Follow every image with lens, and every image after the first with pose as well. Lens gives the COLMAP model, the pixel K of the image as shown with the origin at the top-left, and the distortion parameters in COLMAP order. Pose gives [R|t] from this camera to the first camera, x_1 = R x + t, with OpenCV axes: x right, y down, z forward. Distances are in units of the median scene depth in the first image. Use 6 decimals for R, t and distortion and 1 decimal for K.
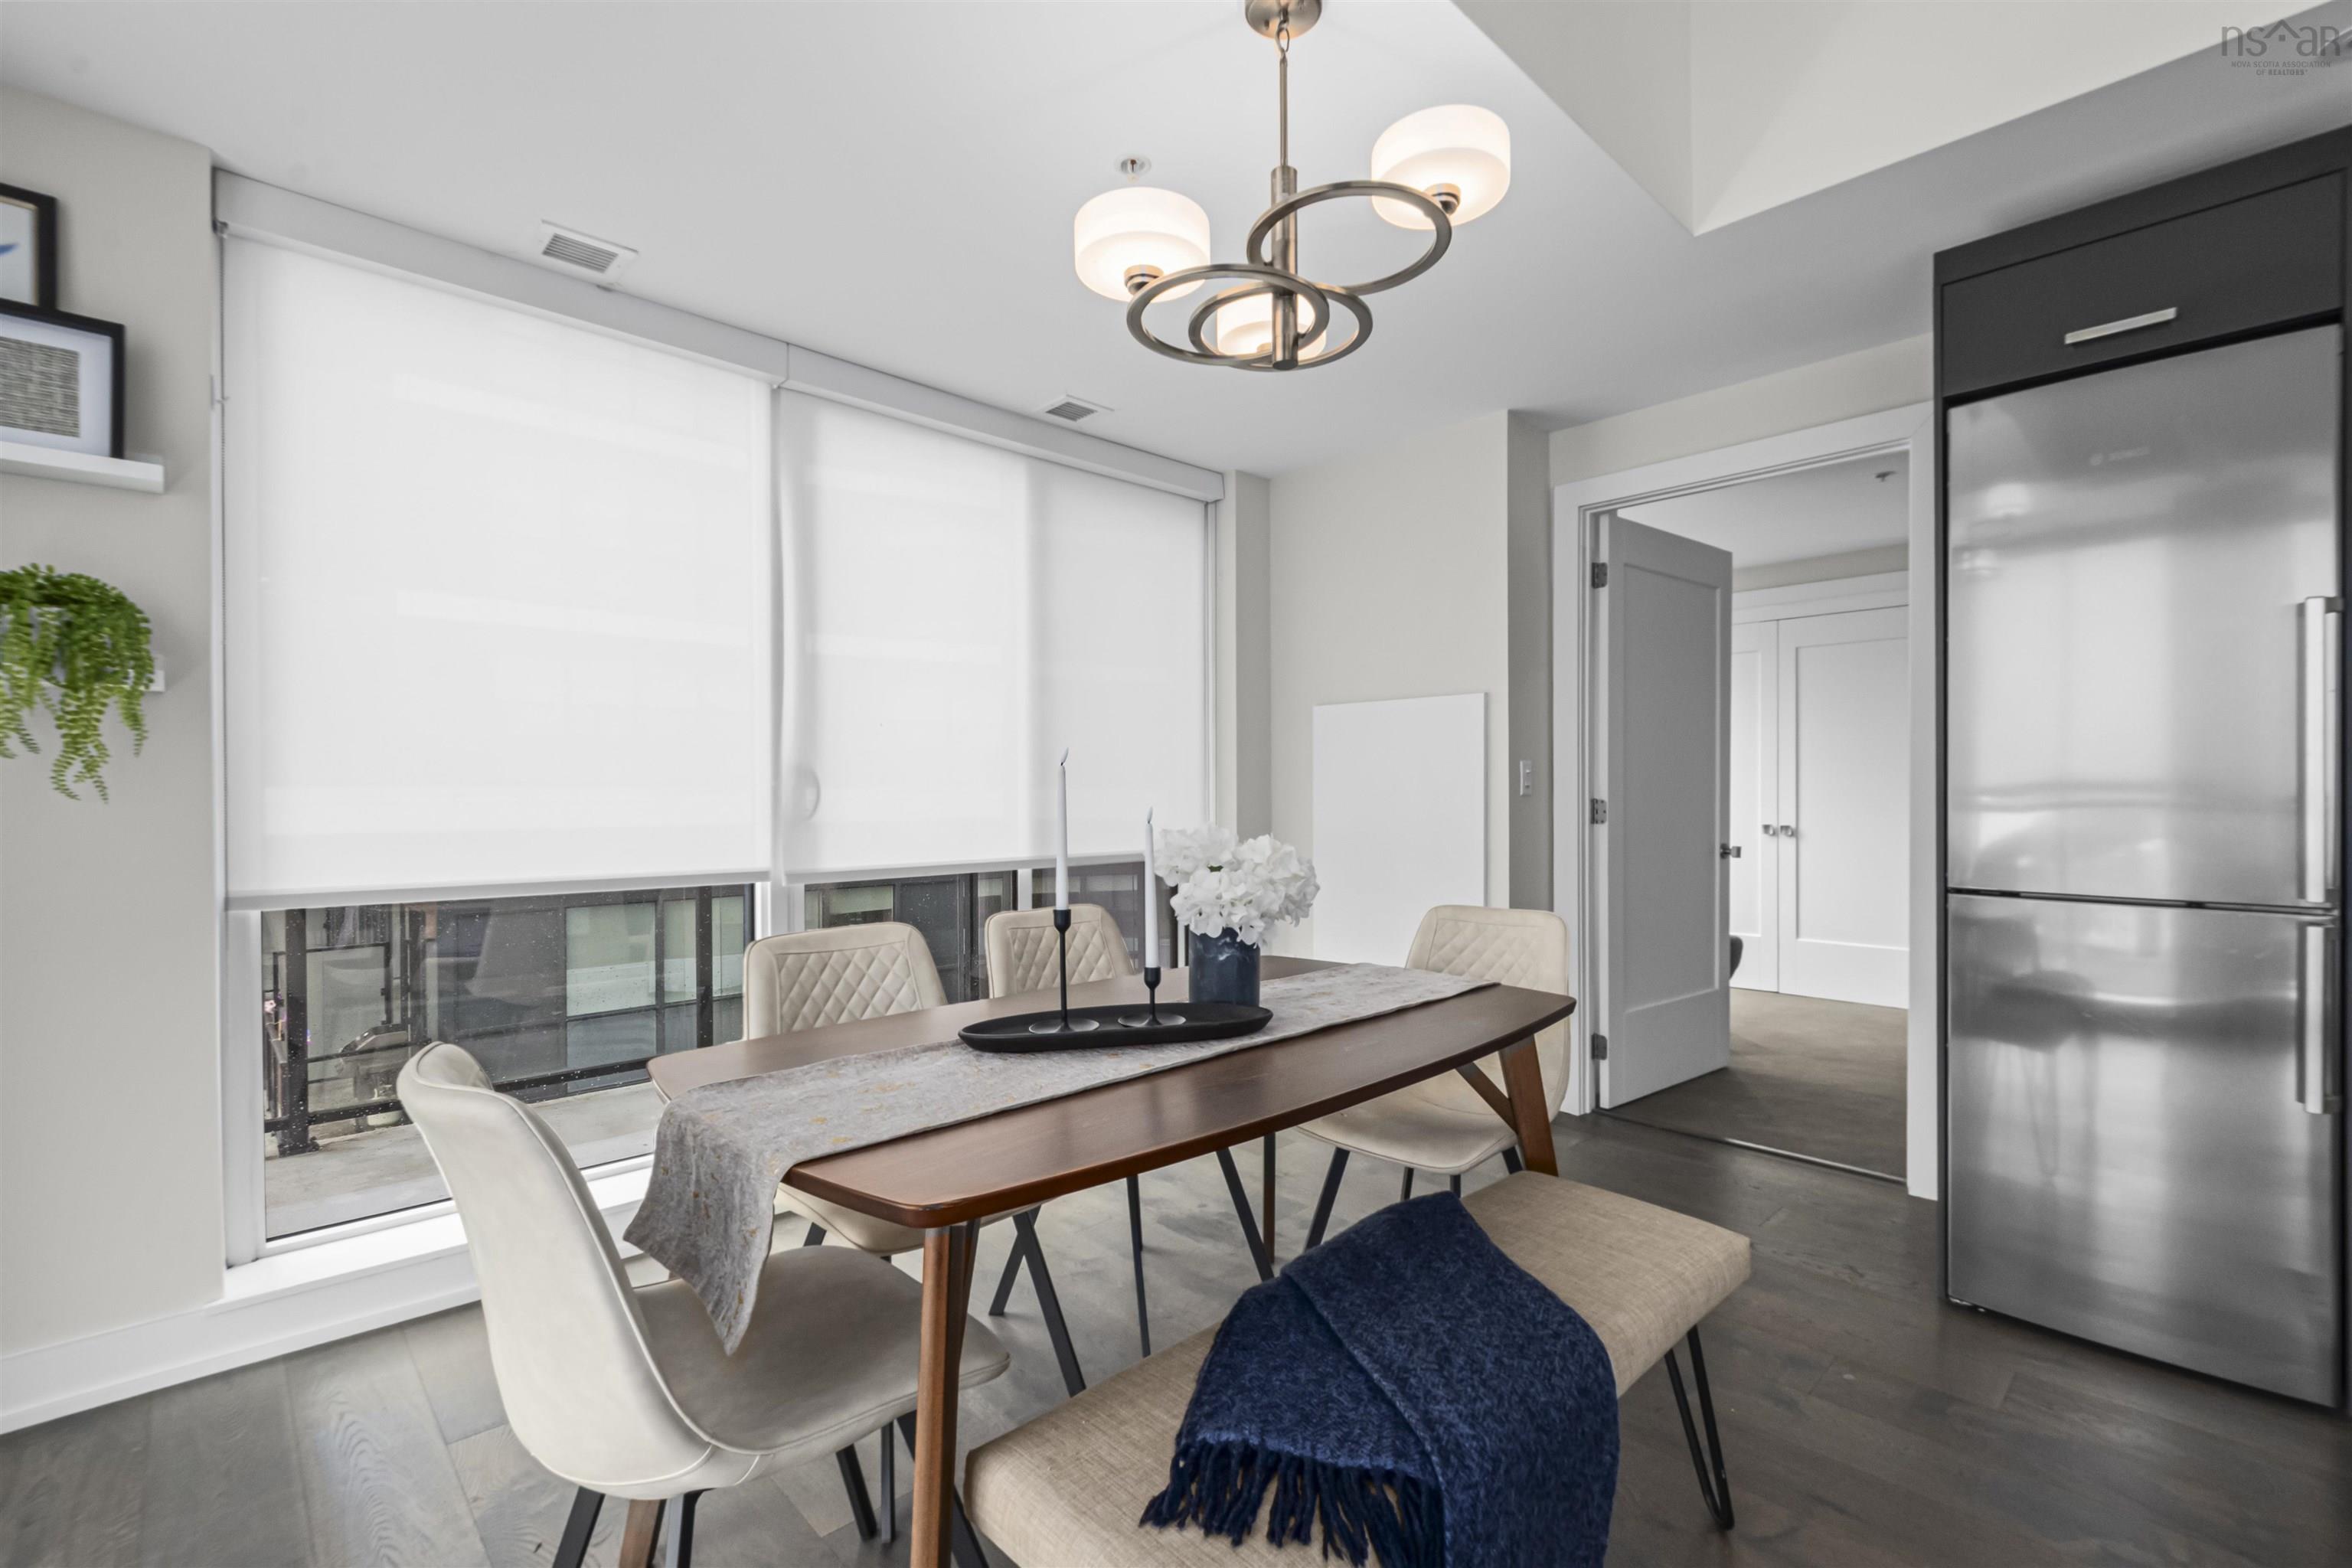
lens RADIAL K [[1045.3, 0, 1208.2], [0, 1045.3, 794.8], [0, 0, 1]] dist [0.001298, -0.002352]
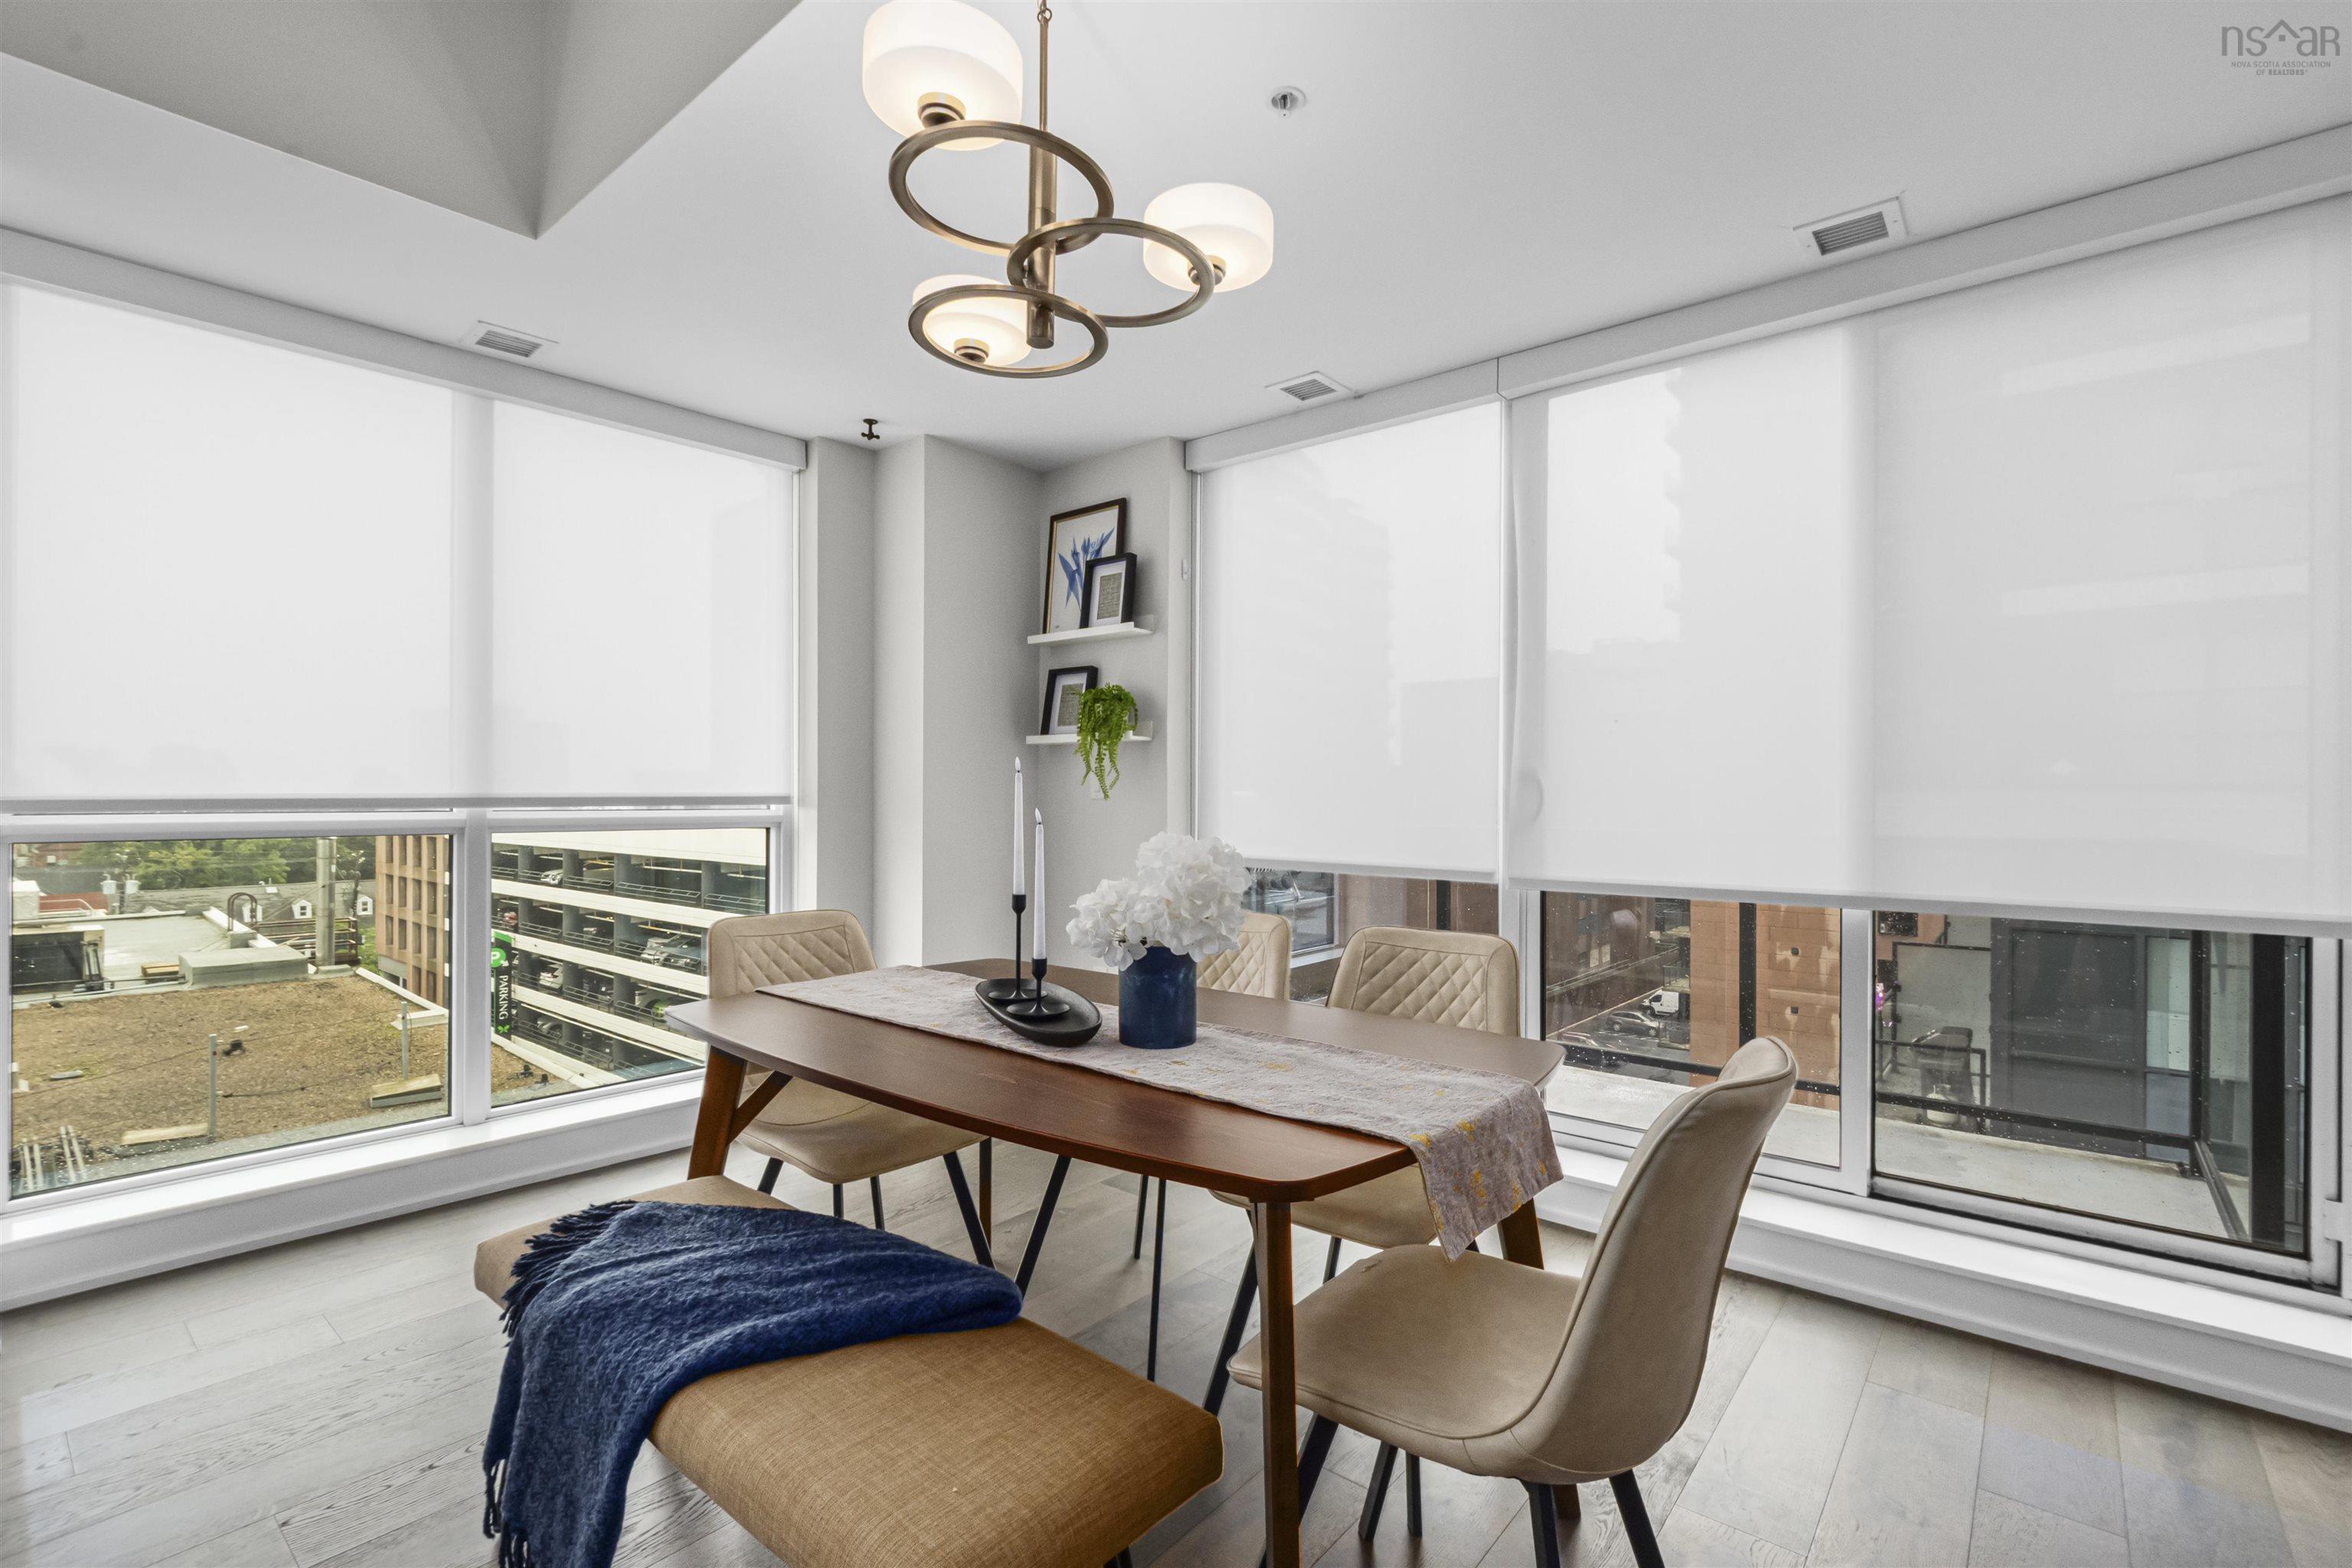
lens RADIAL K [[1045.3, 0, 1172.7], [0, 1045.3, 799.4], [0, 0, 1]] dist [0.001298, -0.002352]
pose [[0.086879, 0.007726, -0.996189, 0.675172], [-0.008181, 0.999942, 0.007041, -0.005372], [0.996185, 0.007538, 0.086937, 0.684417]]
